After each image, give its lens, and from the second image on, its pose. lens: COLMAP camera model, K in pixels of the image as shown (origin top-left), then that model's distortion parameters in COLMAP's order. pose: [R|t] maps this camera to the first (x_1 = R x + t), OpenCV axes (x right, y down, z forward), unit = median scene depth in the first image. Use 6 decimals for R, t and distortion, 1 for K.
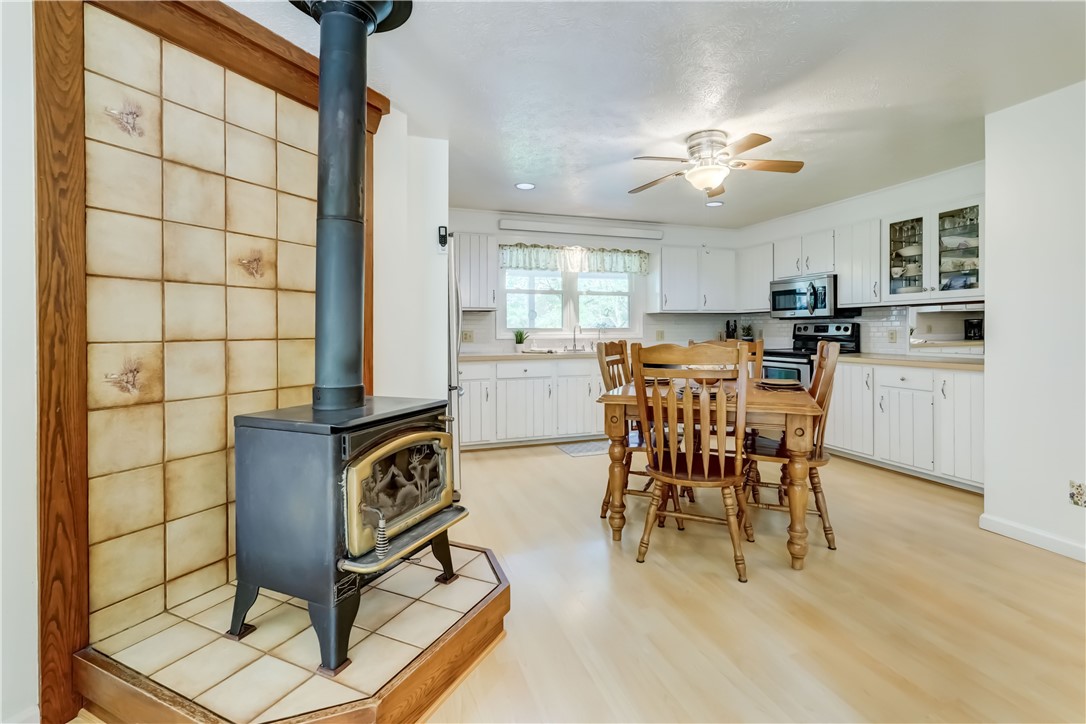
lens RADIAL K [[513.9, 0, 565.3], [0, 513.9, 330.5], [0, 0, 1]] dist [-0.001170, 0.000897]
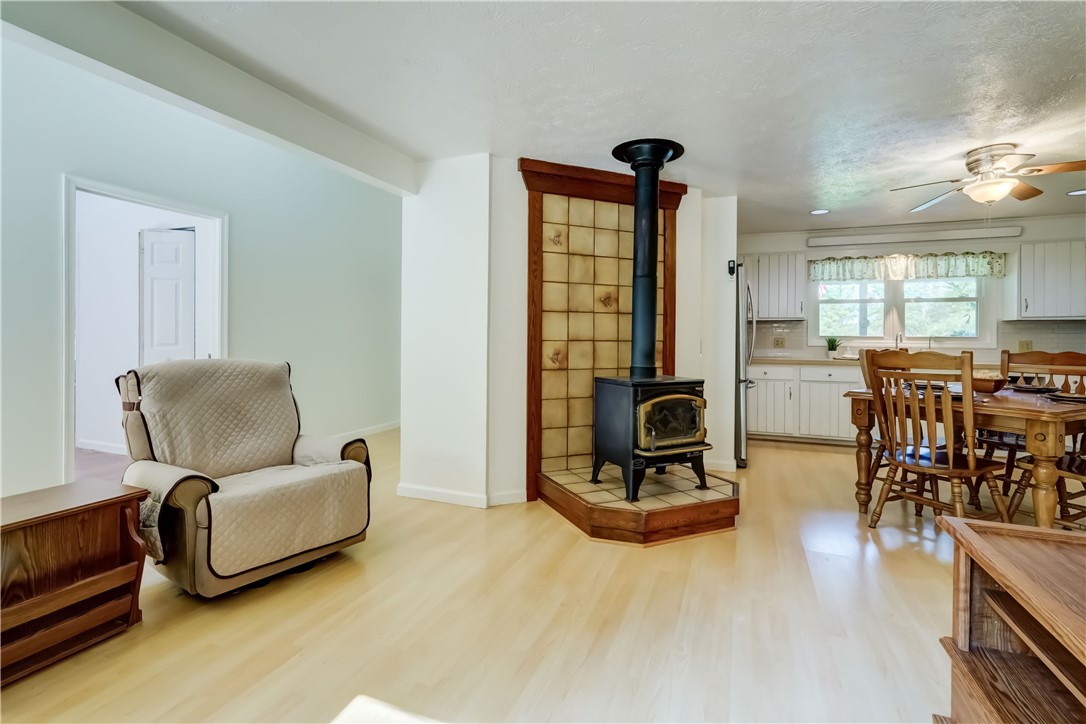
lens RADIAL K [[497.3, 0, 538.6], [0, 497.3, 339.4], [0, 0, 1]] dist [-0.001551, 0.000154]
pose [[0.749205, 0.014171, -0.662186, 0.415631], [-0.011051, 0.999899, 0.008895, -0.000770], [0.662246, 0.000654, 0.749286, -0.529718]]
